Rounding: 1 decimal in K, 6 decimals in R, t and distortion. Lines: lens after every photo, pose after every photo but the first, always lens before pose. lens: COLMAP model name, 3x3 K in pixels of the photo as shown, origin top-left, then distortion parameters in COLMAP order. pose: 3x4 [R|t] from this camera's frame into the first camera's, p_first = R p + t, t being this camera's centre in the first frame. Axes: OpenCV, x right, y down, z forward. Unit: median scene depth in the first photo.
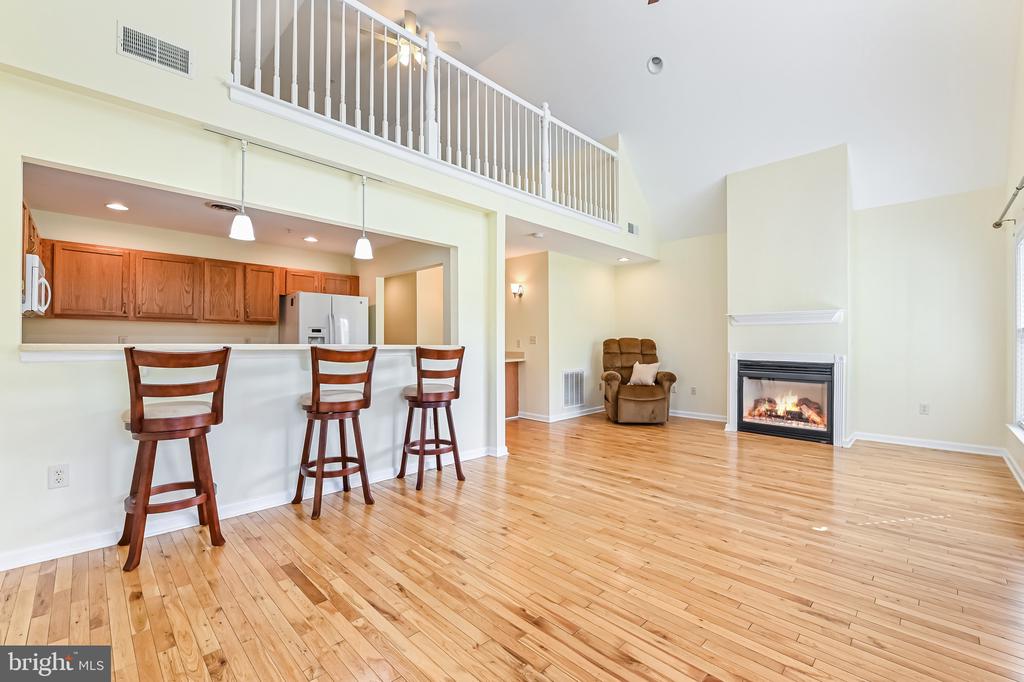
lens RADIAL K [[432.5, 0, 515.9], [0, 432.5, 342.9], [0, 0, 1]] dist [0.005052, 0.000560]
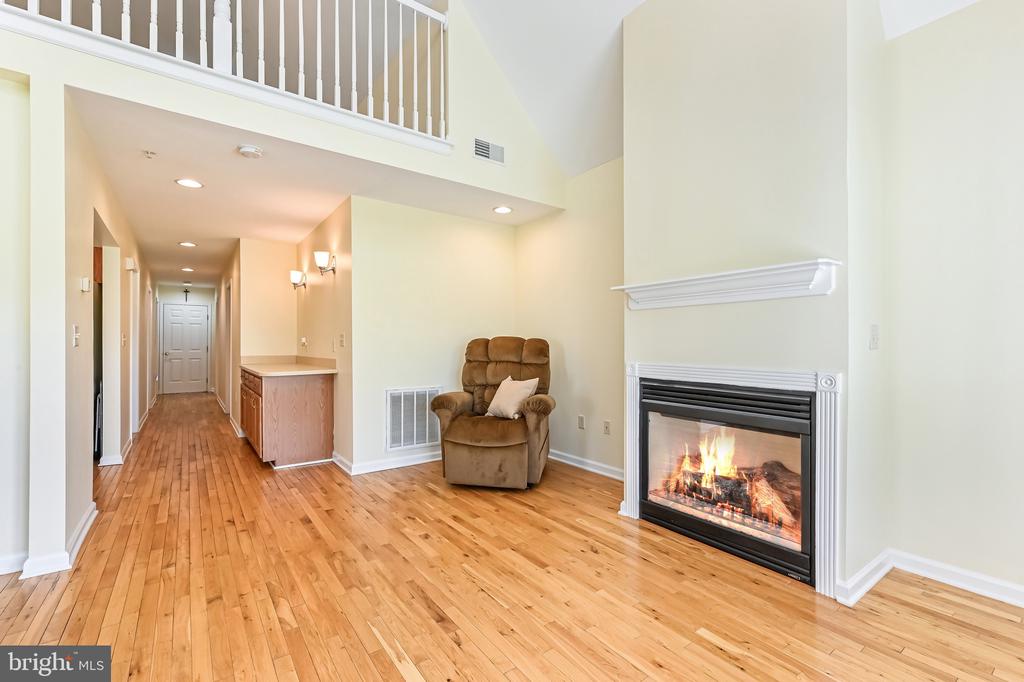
lens RADIAL K [[448.2, 0, 509.8], [0, 448.2, 347.6], [0, 0, 1]] dist [0.005582, 0.000902]
pose [[0.984502, -0.000027, -0.175374, 0.452392], [0.000217, 0.999999, 0.001063, 0.003340], [0.175374, -0.001085, 0.984501, 0.456429]]
